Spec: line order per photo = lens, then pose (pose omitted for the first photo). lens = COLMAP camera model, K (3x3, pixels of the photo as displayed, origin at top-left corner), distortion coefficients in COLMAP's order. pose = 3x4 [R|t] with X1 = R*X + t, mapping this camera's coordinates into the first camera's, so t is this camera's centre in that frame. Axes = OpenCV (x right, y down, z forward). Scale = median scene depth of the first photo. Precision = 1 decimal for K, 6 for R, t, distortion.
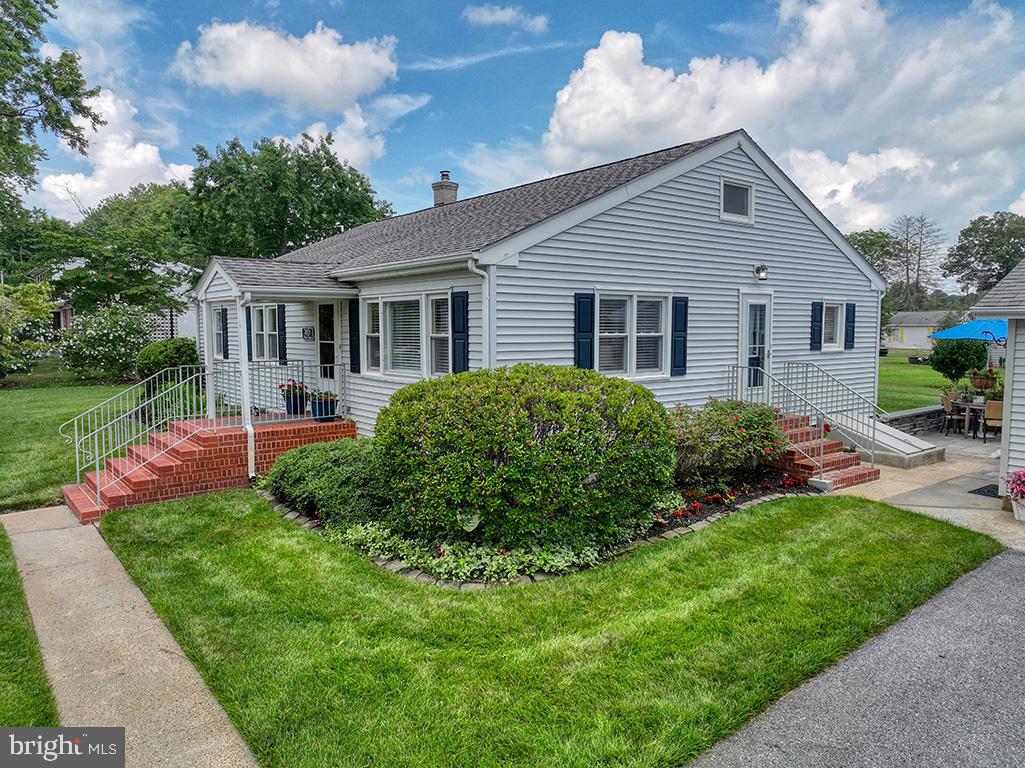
lens RADIAL K [[710.3, 0, 510.0], [0, 710.3, 382.3], [0, 0, 1]] dist [0.027416, 0.003159]
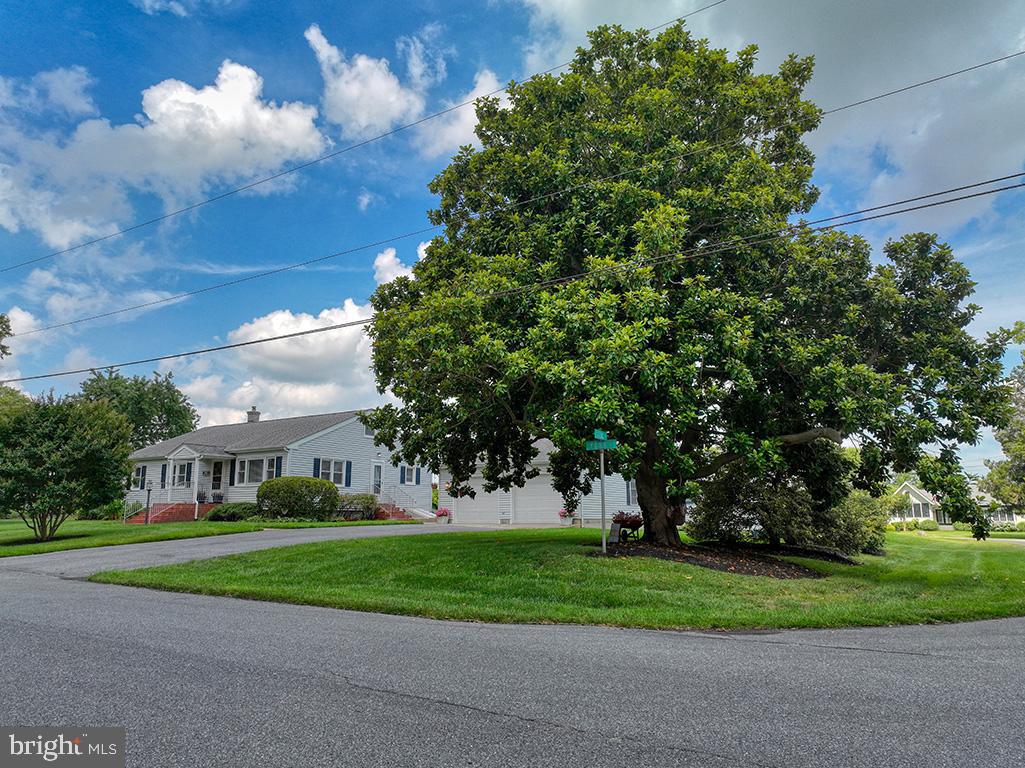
lens RADIAL K [[710.3, 0, 506.5], [0, 710.3, 381.6], [0, 0, 1]] dist [0.027416, 0.003159]
pose [[0.933674, 0.065849, 0.352018, -0.235151], [0.028688, 0.966038, -0.256802, 0.363294], [-0.356973, 0.249868, 0.900076, -2.136025]]
